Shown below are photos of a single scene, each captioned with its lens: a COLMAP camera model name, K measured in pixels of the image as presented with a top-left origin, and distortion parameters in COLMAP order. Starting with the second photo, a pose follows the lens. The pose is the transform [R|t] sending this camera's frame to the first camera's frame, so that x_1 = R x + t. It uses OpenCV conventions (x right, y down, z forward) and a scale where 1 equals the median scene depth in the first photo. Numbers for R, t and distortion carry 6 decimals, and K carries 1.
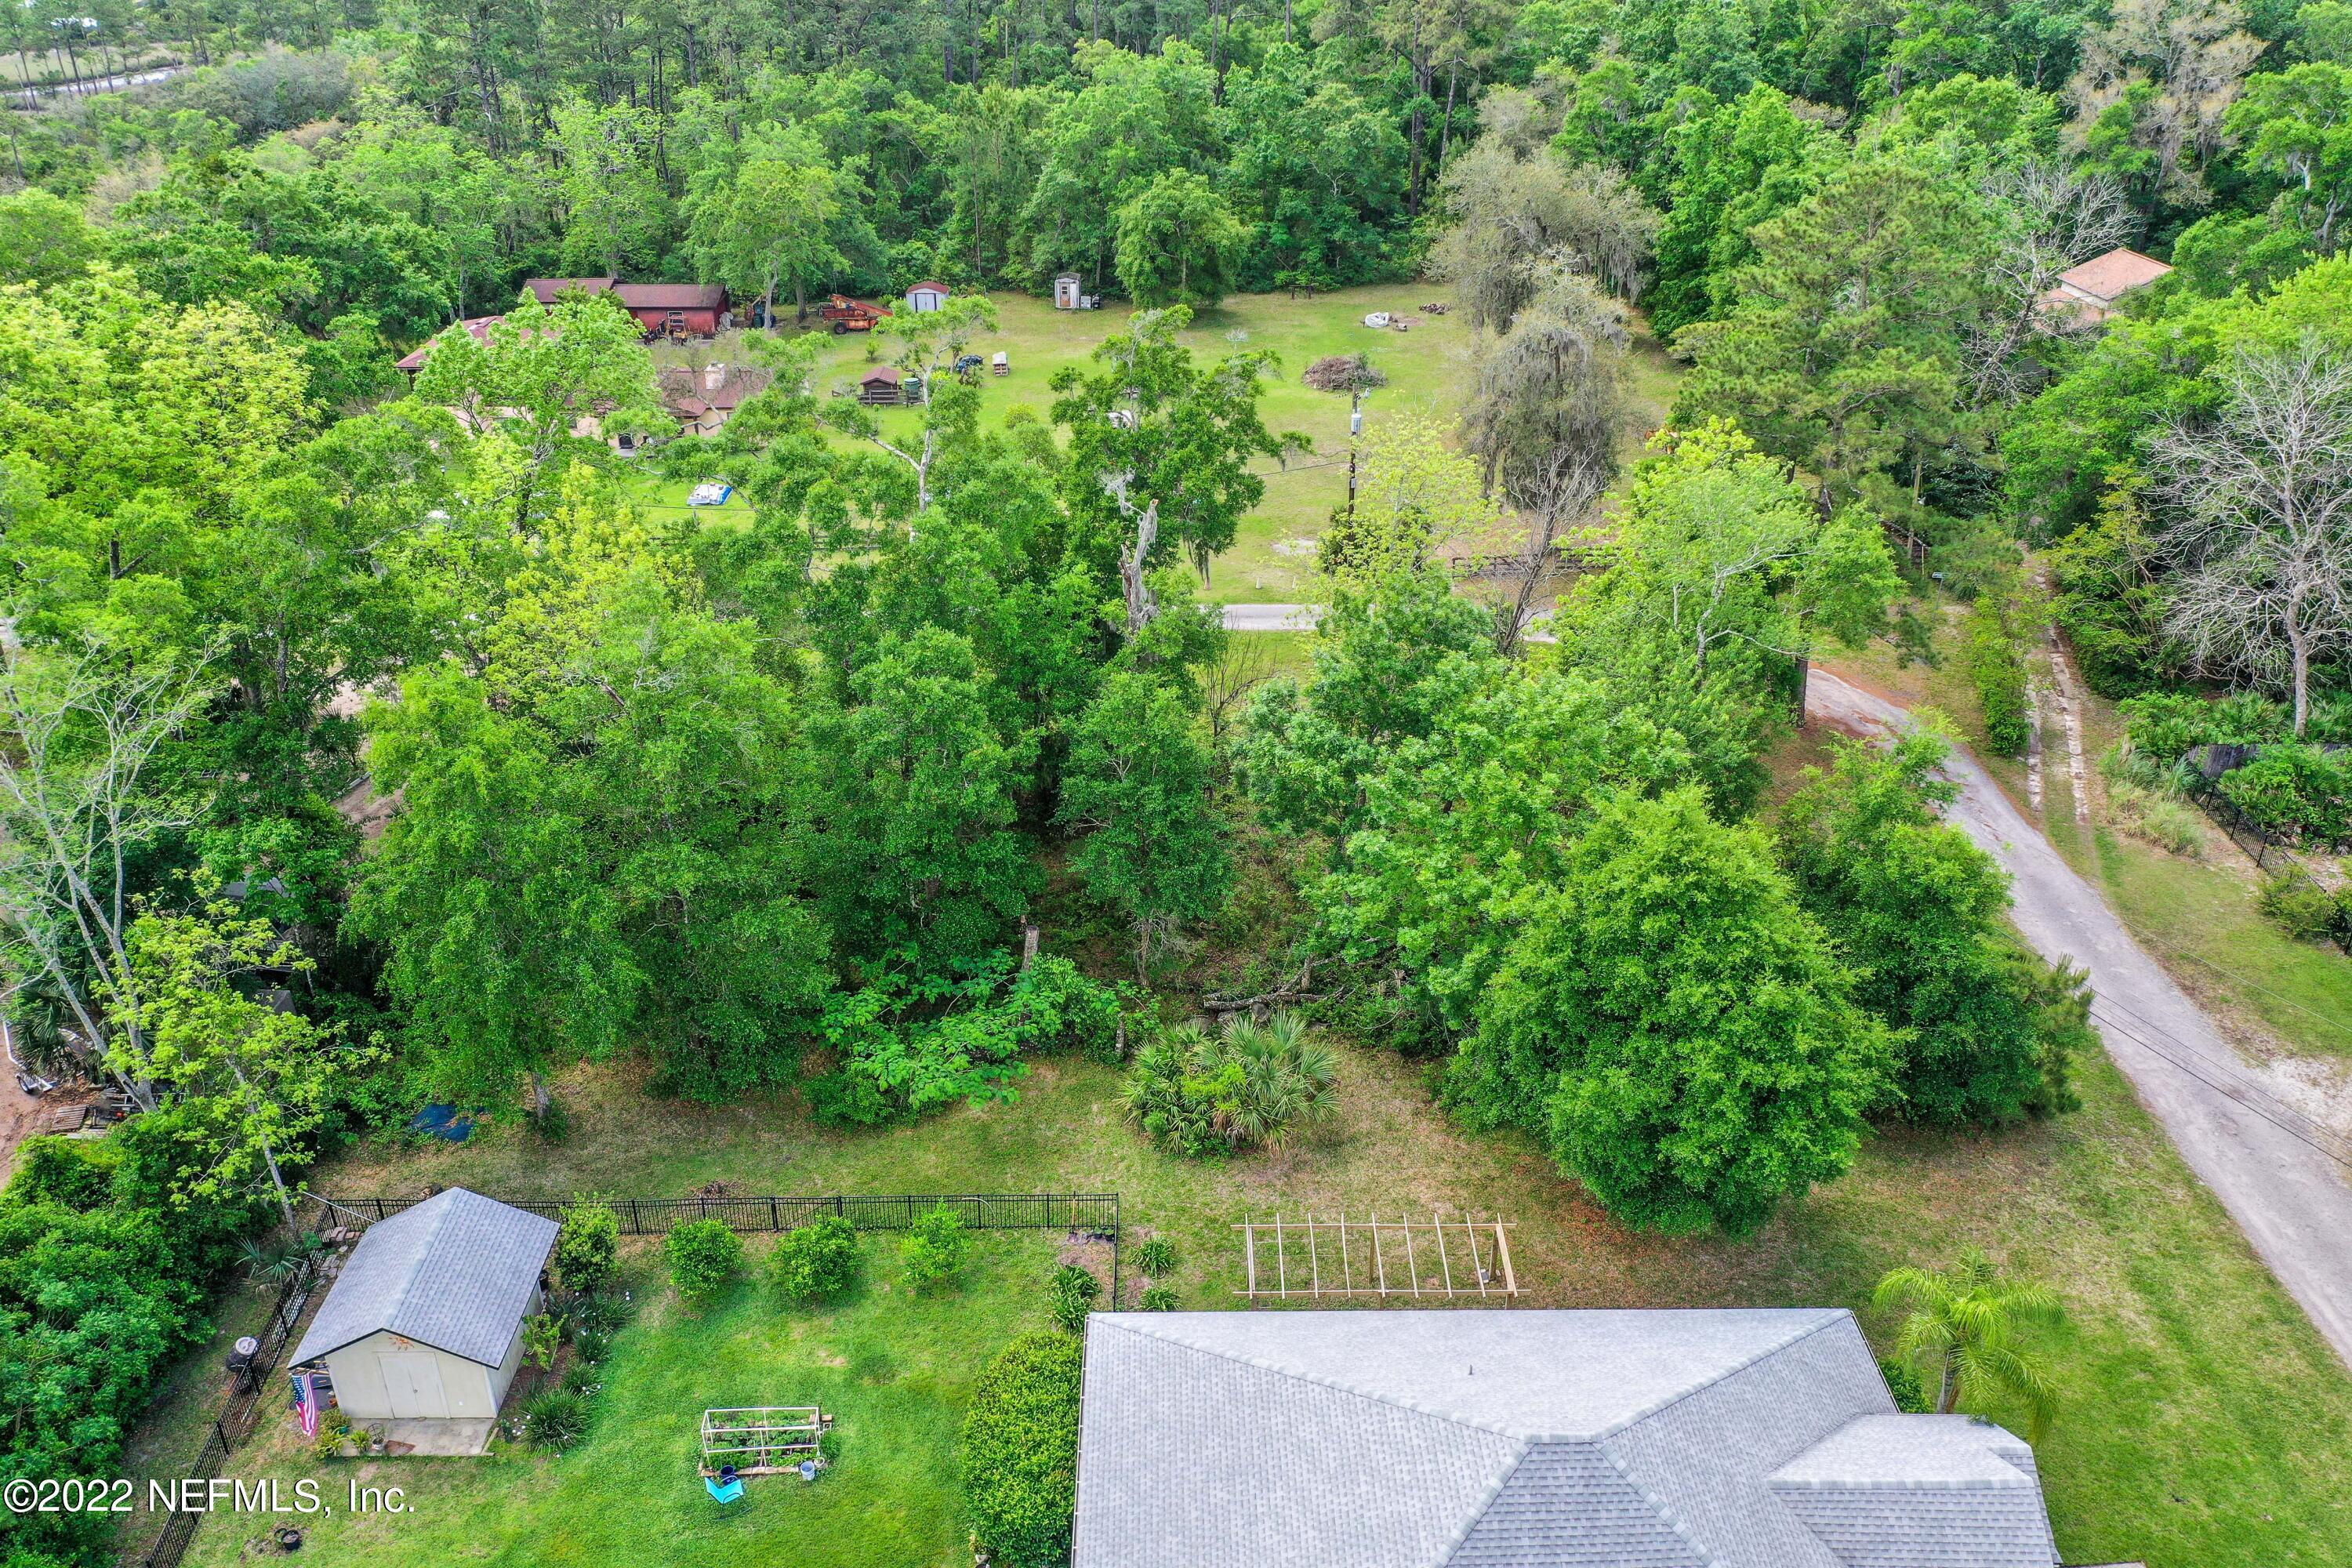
lens RADIAL K [[1900.8, 0, 1177.5], [0, 1900.8, 785.0], [0, 0, 1]] dist [-0.002209, 0.013748]
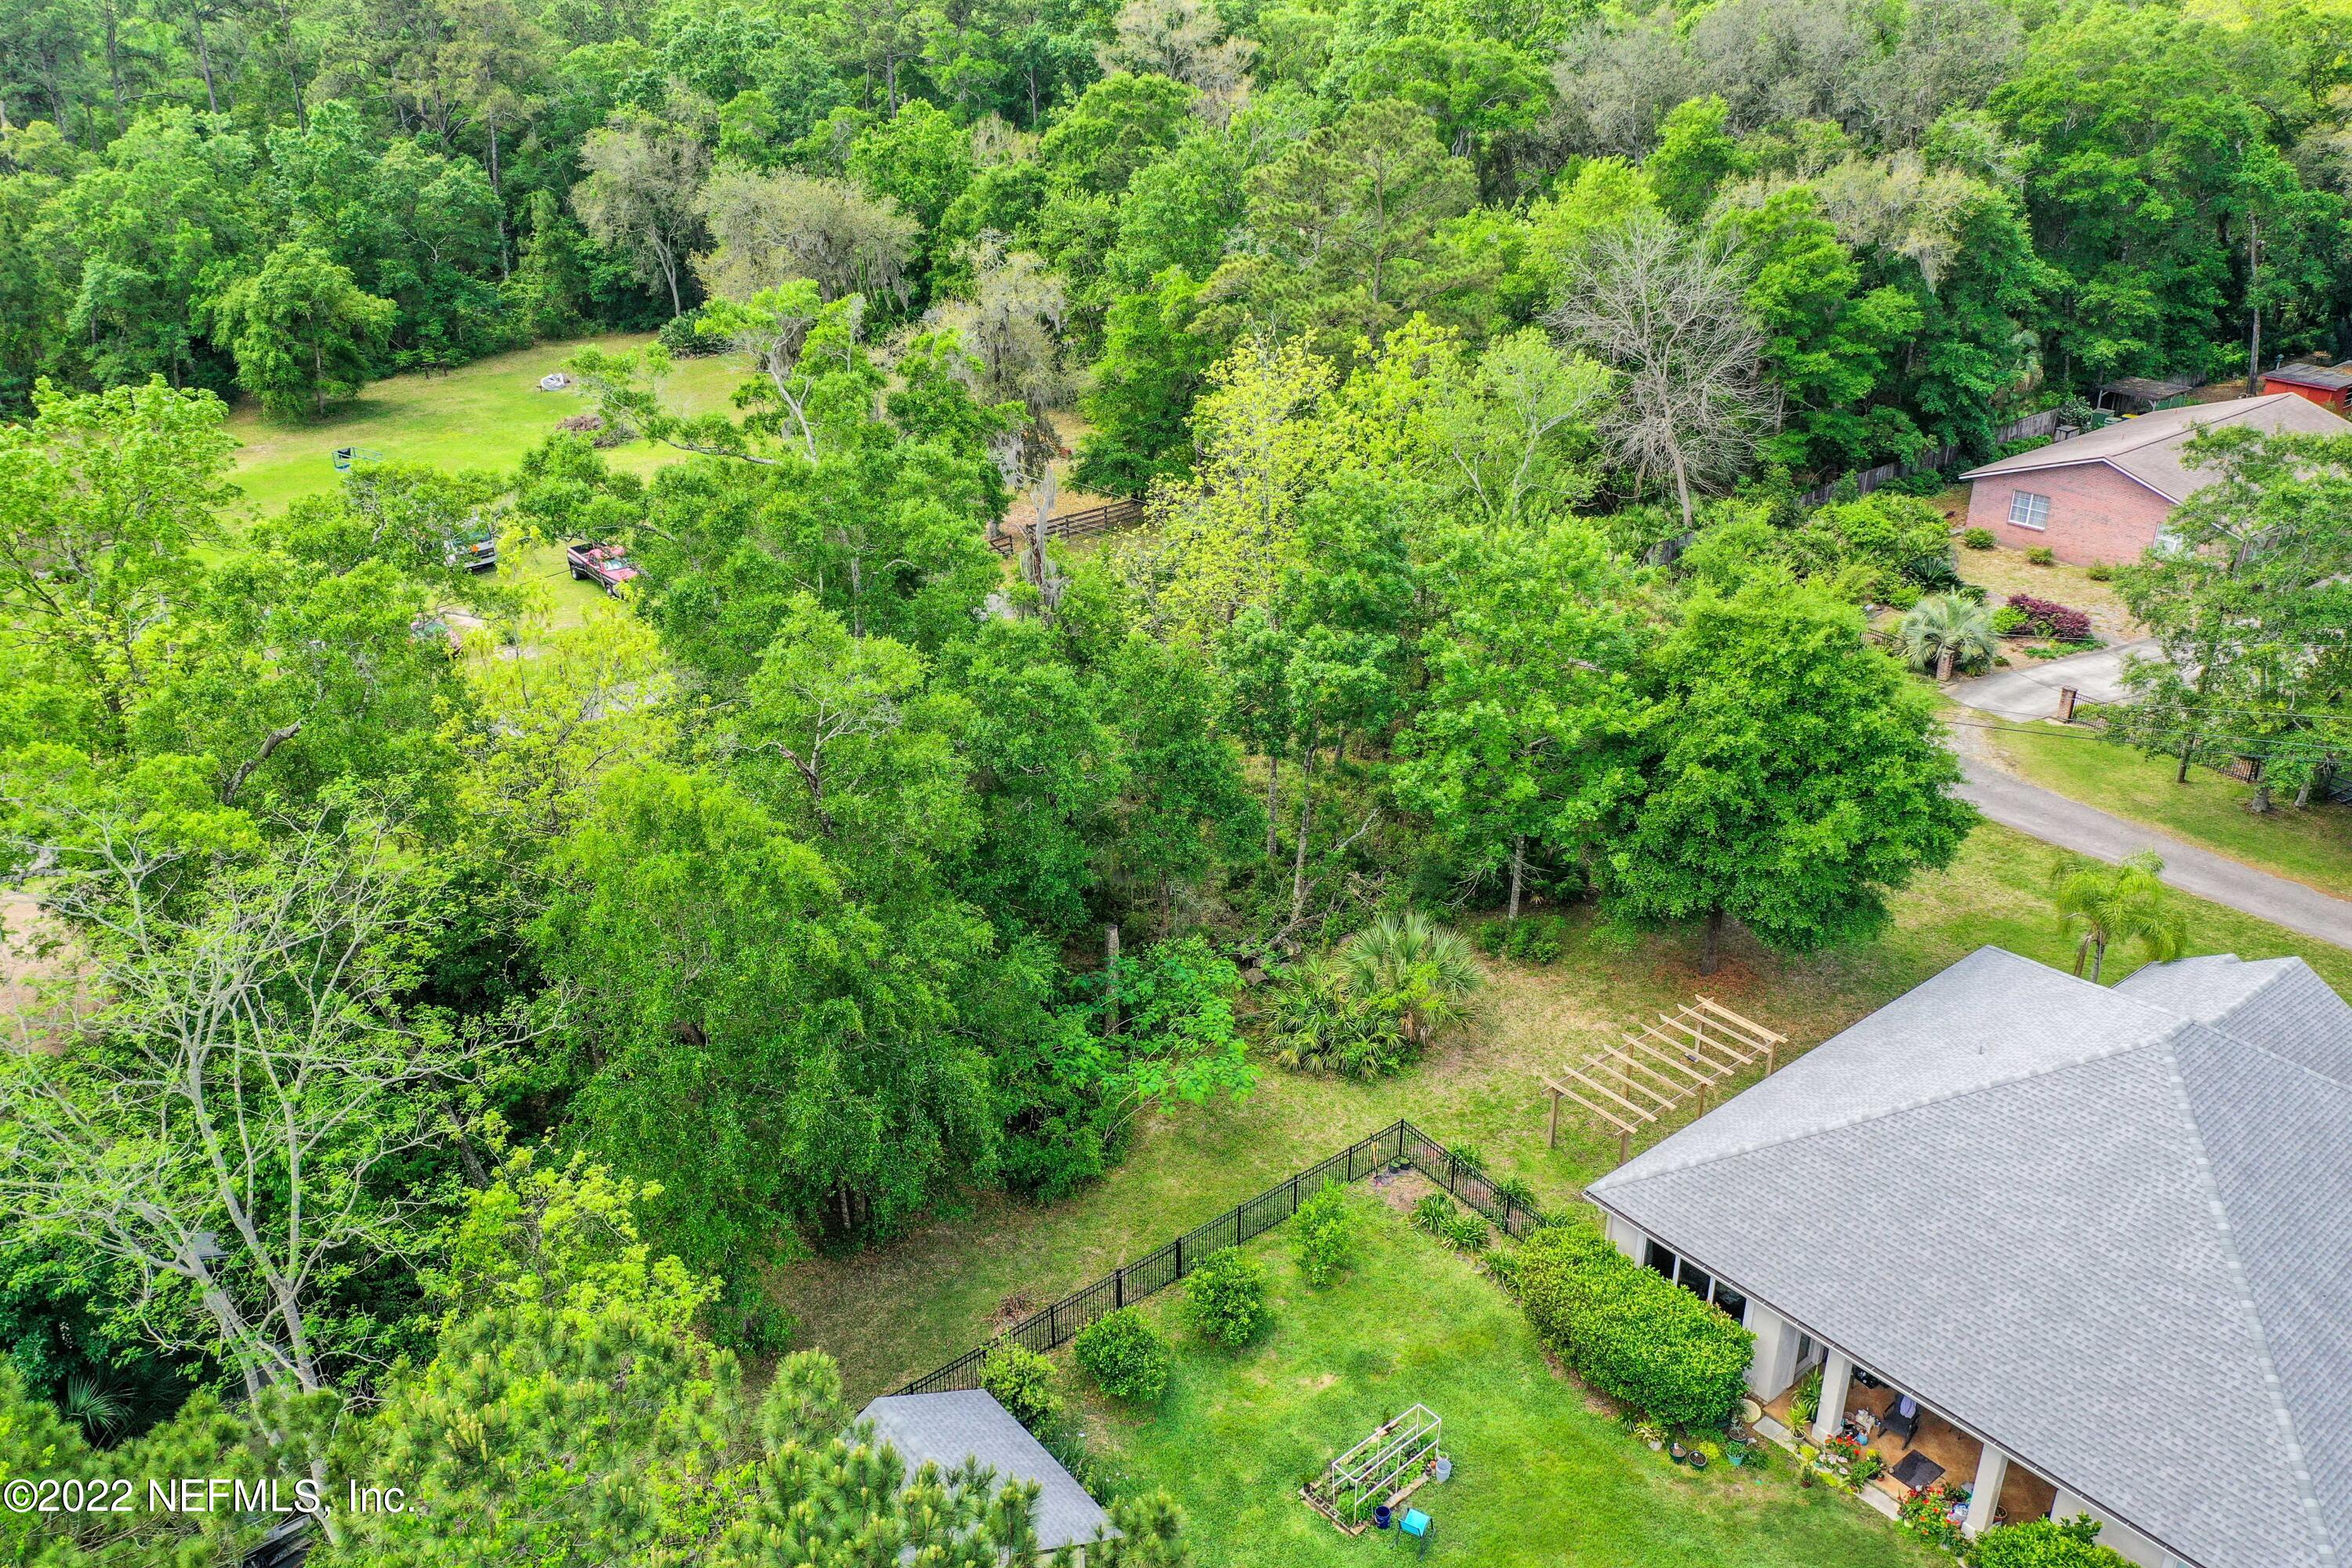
lens RADIAL K [[1900.8, 0, 1175.5], [0, 1900.8, 781.7], [0, 0, 1]] dist [-0.002209, 0.013748]
pose [[0.779249, -0.261679, 0.569469, -0.242563], [0.290849, 0.955879, 0.041247, -0.008304], [-0.555137, 0.133488, 0.820977, 0.097521]]
